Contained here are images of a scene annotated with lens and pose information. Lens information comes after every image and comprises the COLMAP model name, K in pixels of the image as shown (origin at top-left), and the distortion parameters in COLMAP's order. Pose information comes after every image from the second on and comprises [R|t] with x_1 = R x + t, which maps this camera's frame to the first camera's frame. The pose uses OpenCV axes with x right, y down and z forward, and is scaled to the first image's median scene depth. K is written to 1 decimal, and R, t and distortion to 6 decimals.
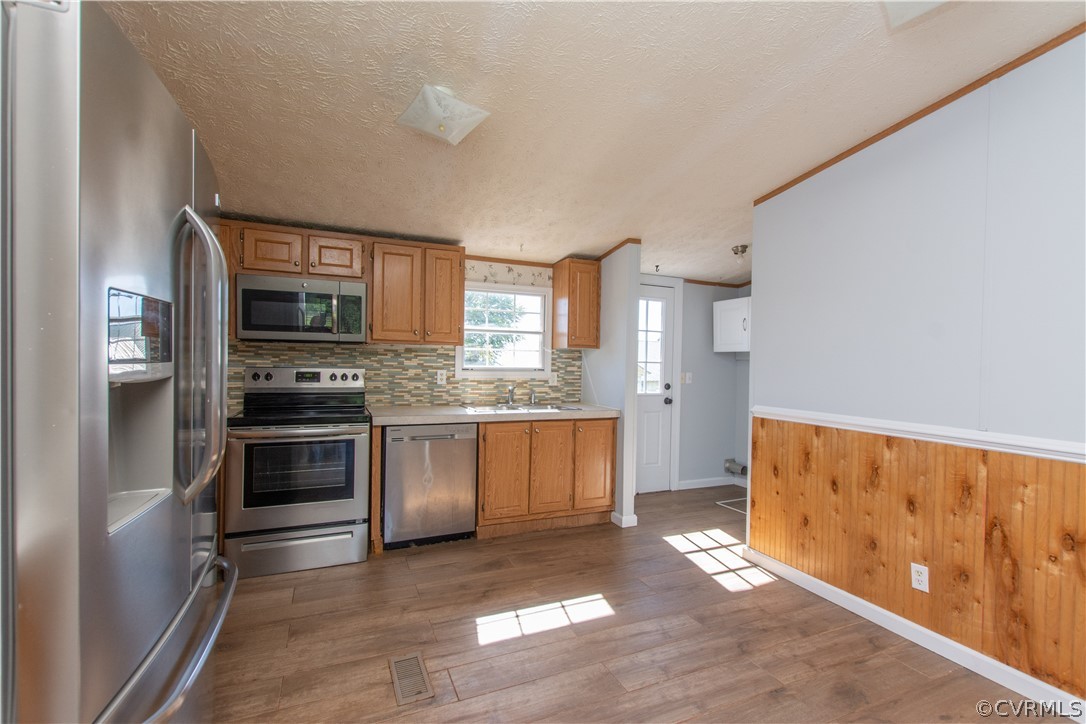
lens RADIAL K [[465.2, 0, 544.4], [0, 465.2, 367.1], [0, 0, 1]] dist [-0.004868, -0.000649]
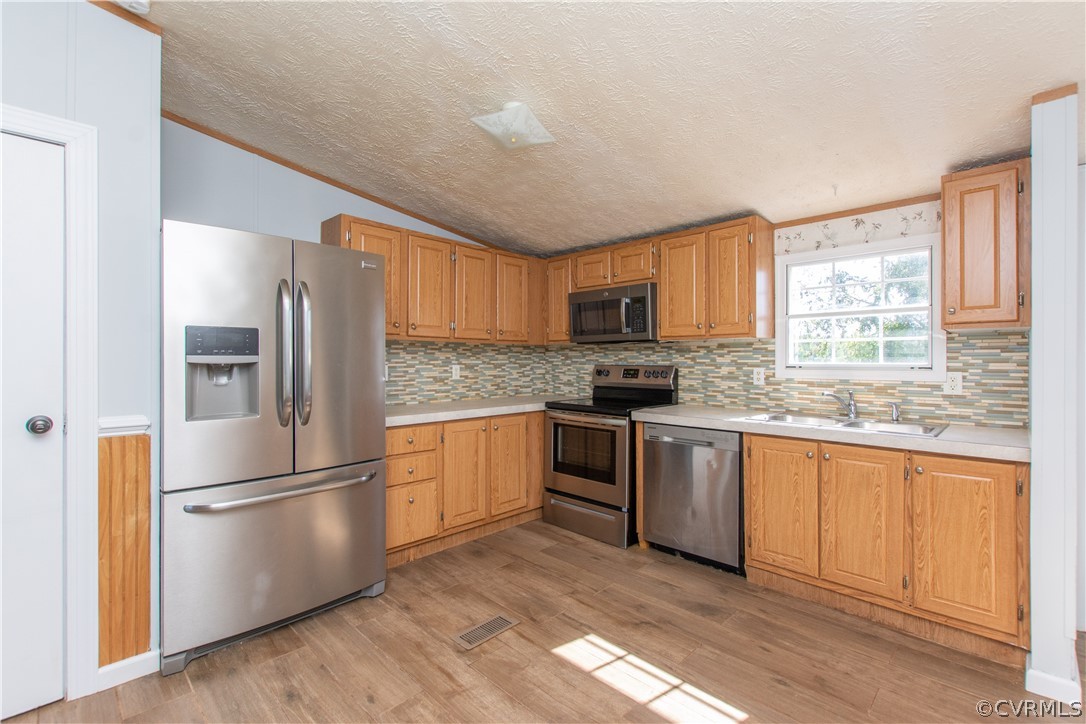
lens RADIAL K [[465.2, 0, 542.7], [0, 465.2, 358.6], [0, 0, 1]] dist [-0.004868, -0.000649]
pose [[0.387410, -0.019570, -0.921700, 0.415796], [-0.004284, 0.999726, -0.023028, 0.011202], [0.921897, 0.012870, 0.387220, 0.336505]]
